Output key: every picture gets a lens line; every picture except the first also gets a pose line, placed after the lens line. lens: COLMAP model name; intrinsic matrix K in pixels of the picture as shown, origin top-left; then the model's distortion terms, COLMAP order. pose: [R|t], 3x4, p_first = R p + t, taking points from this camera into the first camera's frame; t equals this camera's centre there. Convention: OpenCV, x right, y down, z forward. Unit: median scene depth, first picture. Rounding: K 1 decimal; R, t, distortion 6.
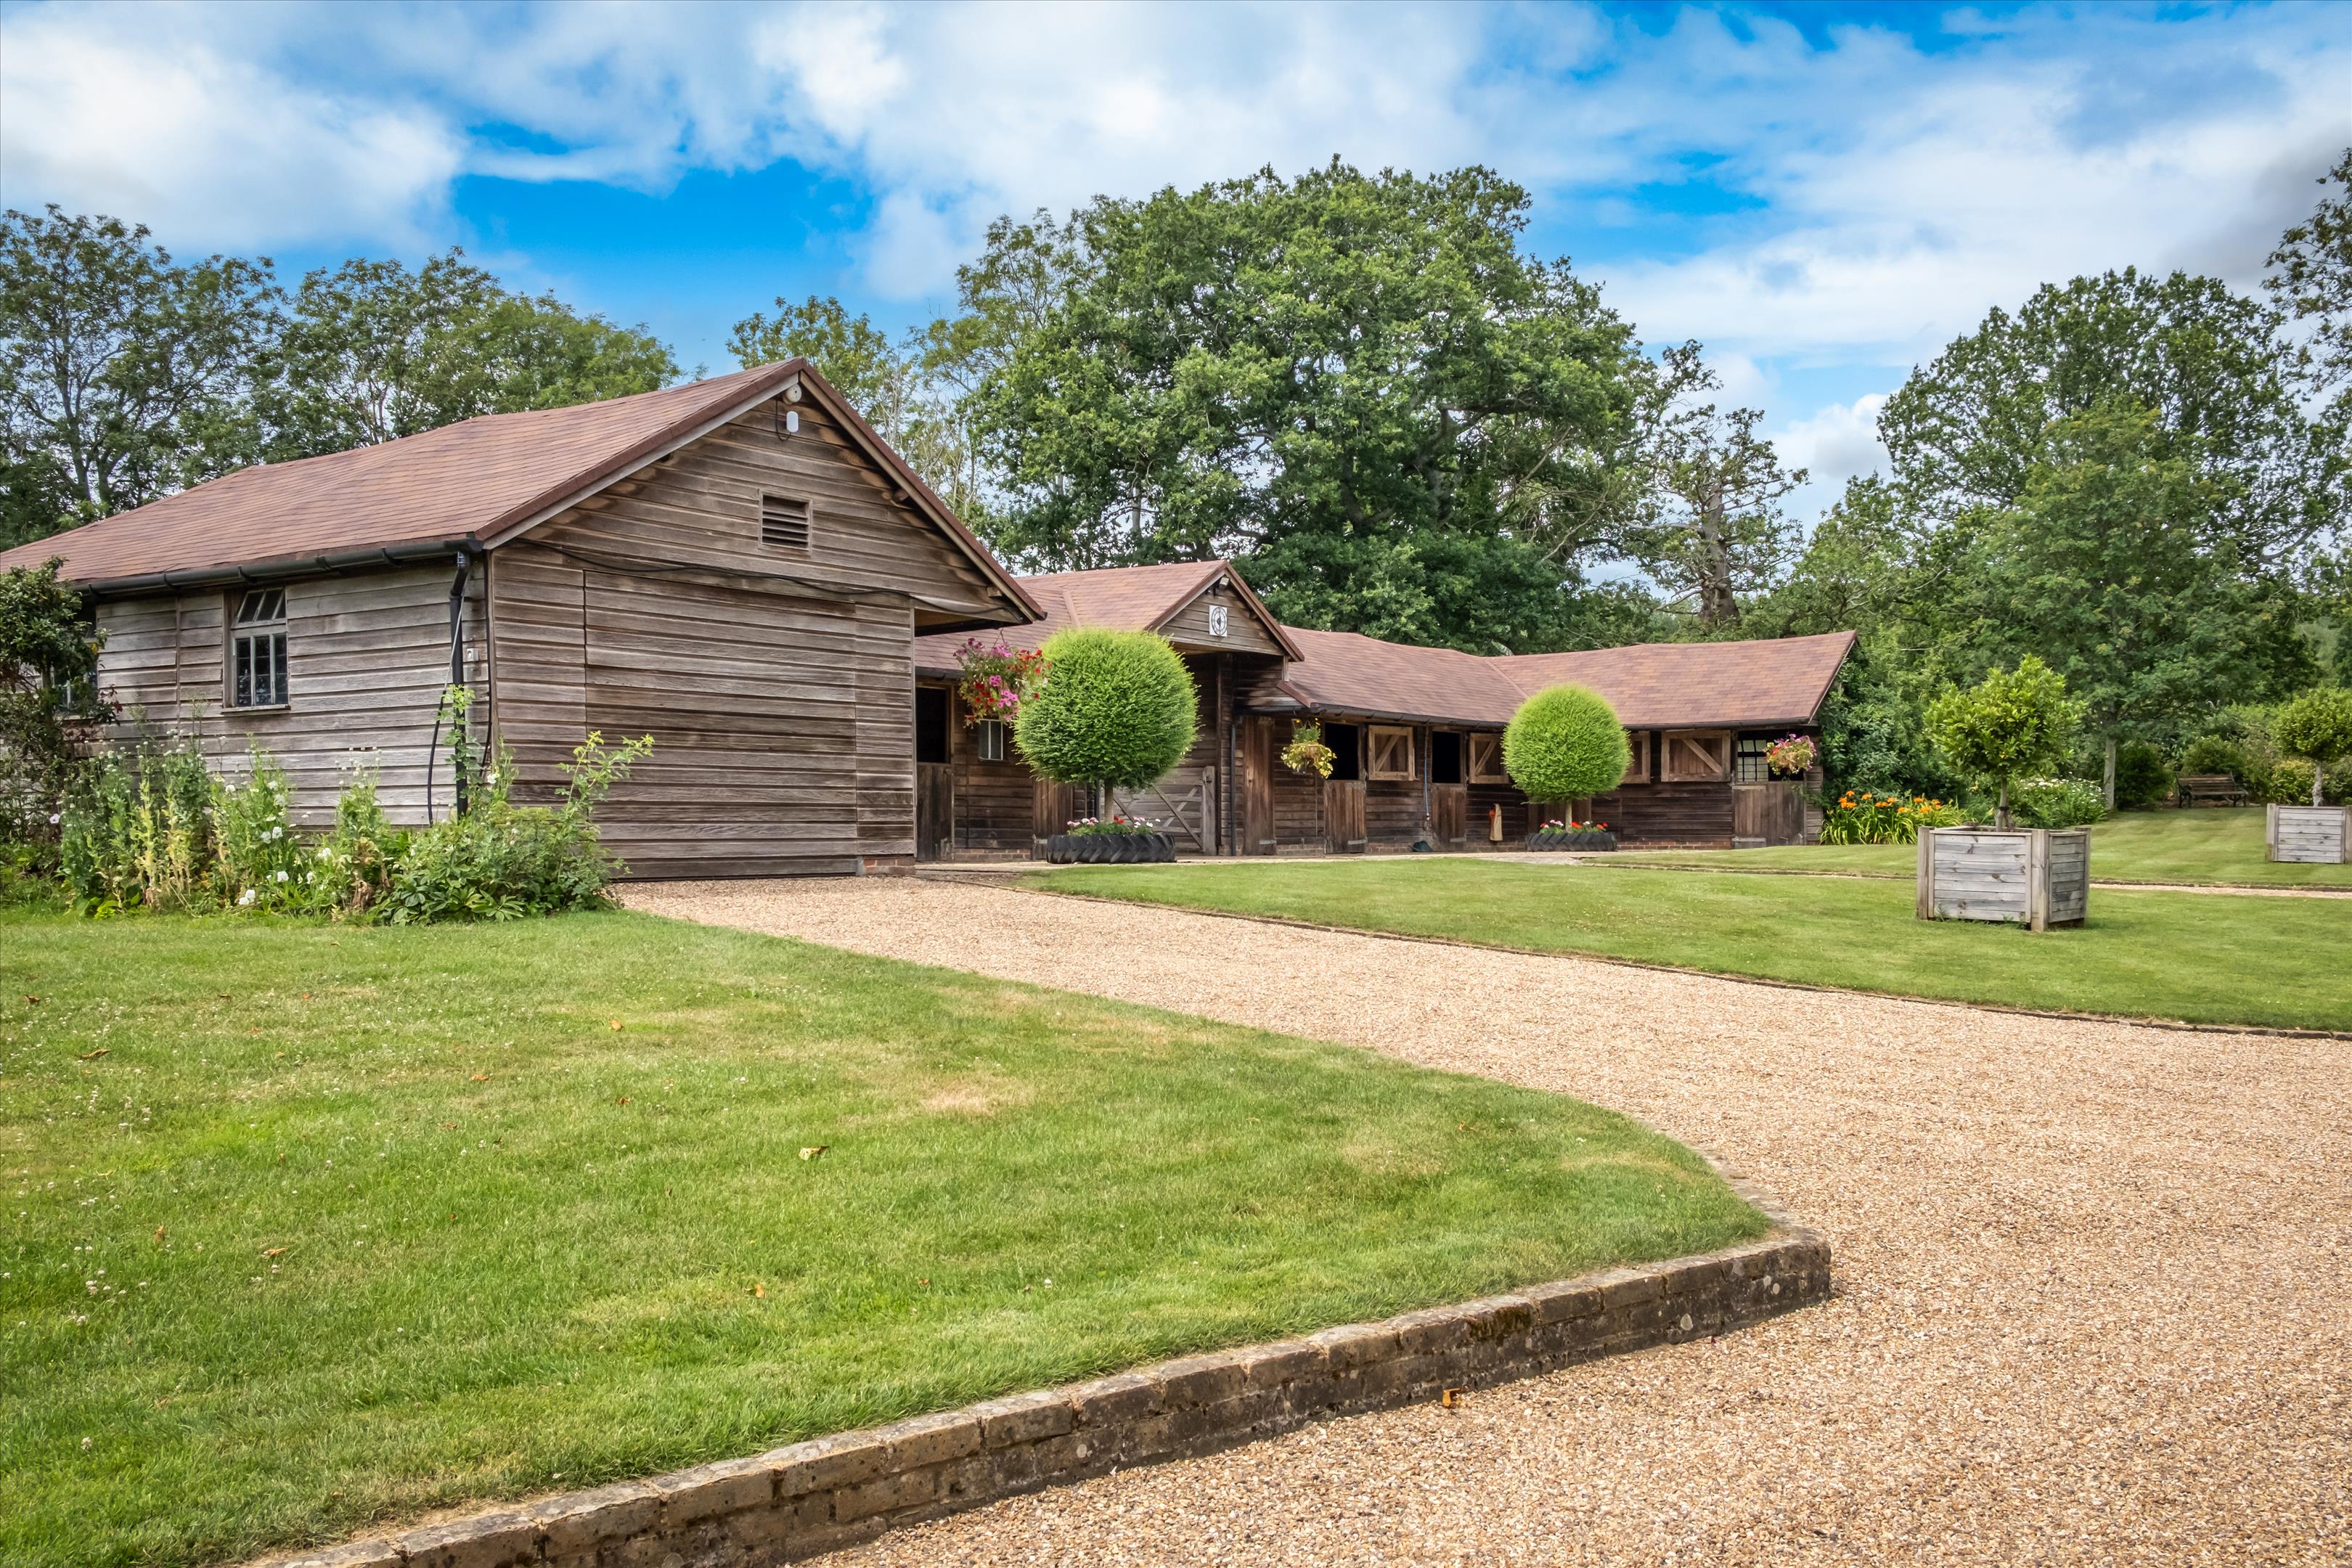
lens RADIAL K [[2012.8, 0, 1175.4], [0, 2012.8, 784.4], [0, 0, 1]] dist [-0.008239, -0.000461]
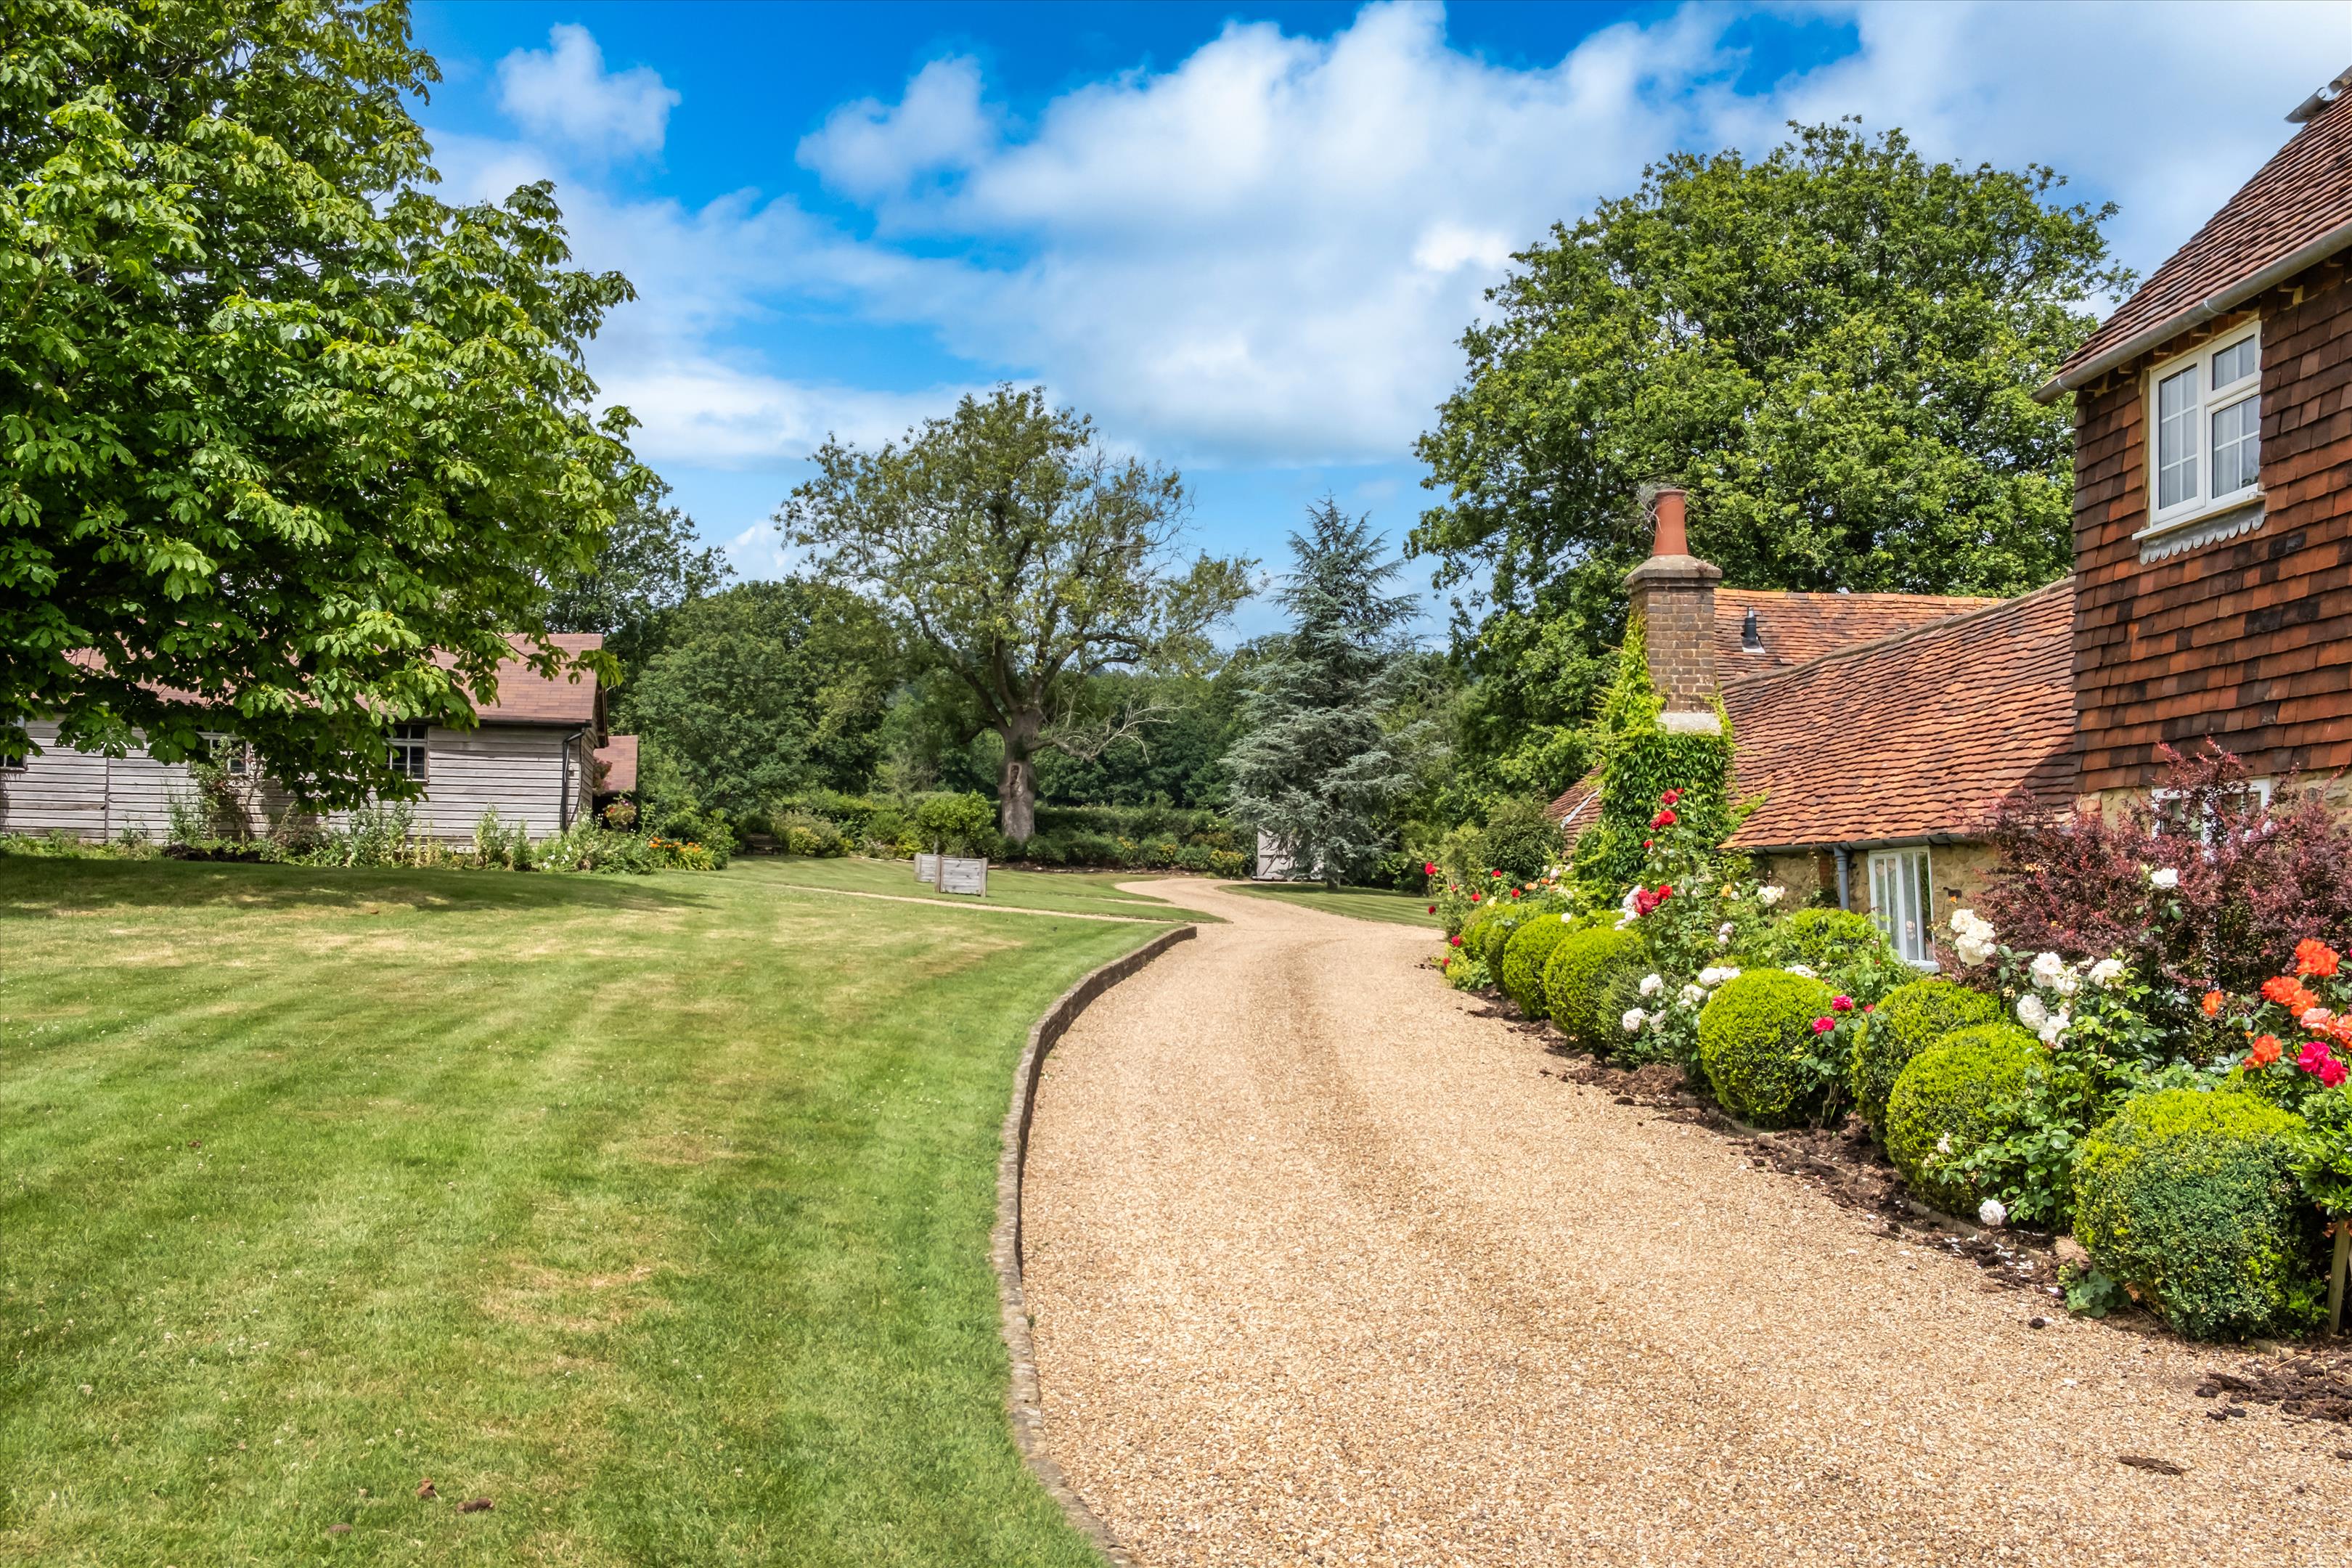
lens RADIAL K [[2012.8, 0, 1176.2], [0, 2012.8, 784.4], [0, 0, 1]] dist [-0.008239, -0.000461]
pose [[0.661605, 0.066604, 0.746888, -0.514063], [-0.056220, 0.997650, -0.039166, 0.001688], [-0.747742, -0.016077, 0.663795, -0.349287]]
